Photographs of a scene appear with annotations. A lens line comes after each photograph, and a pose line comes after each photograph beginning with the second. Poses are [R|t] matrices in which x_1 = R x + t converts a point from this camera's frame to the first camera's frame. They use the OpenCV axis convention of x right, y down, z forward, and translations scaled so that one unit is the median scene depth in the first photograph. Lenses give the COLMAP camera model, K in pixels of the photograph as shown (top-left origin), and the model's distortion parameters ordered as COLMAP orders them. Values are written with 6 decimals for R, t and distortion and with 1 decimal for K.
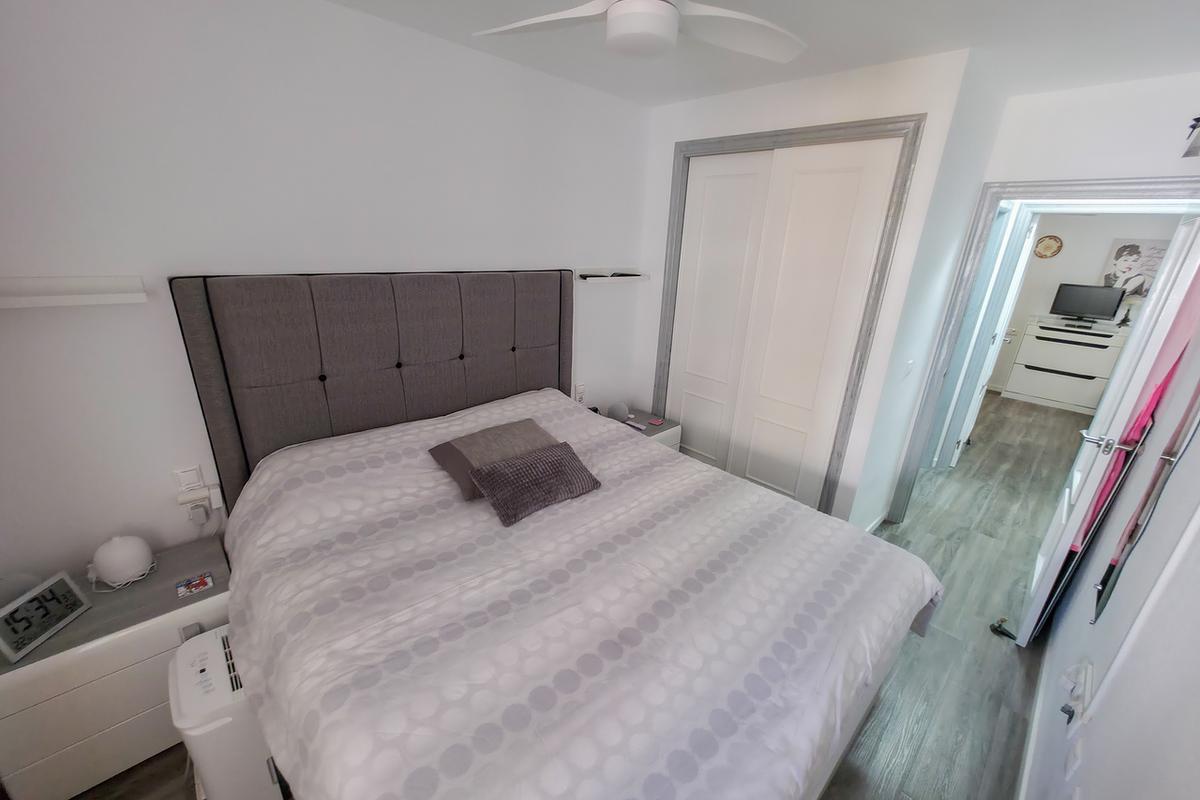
lens RADIAL K [[476.9, 0, 602.4], [0, 476.9, 409.0], [0, 0, 1]] dist [0.000783, -0.000429]
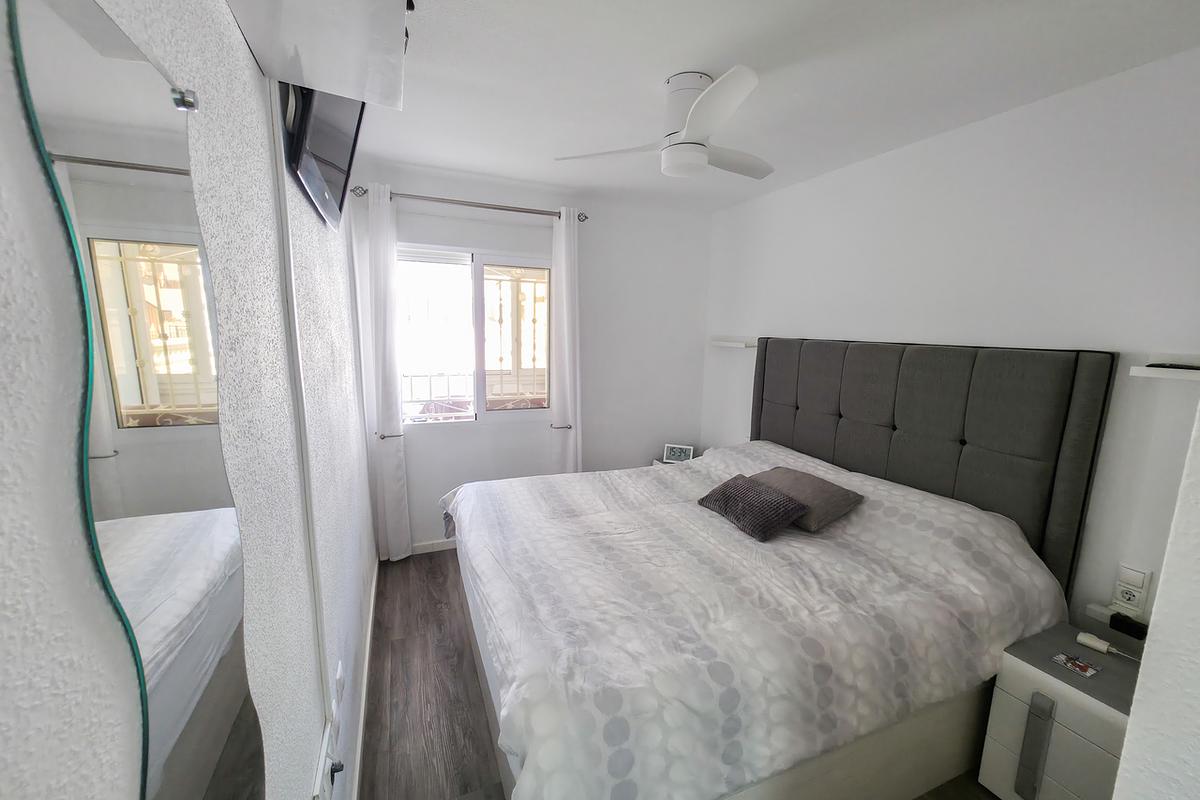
lens RADIAL K [[476.9, 0, 602.4], [0, 476.9, 409.0], [0, 0, 1]] dist [0.000783, -0.000429]
pose [[-0.354475, 0.107534, -0.928862, 1.023999], [-0.353187, 0.904382, 0.239485, -0.207815], [0.865798, 0.412953, -0.282601, 0.921521]]
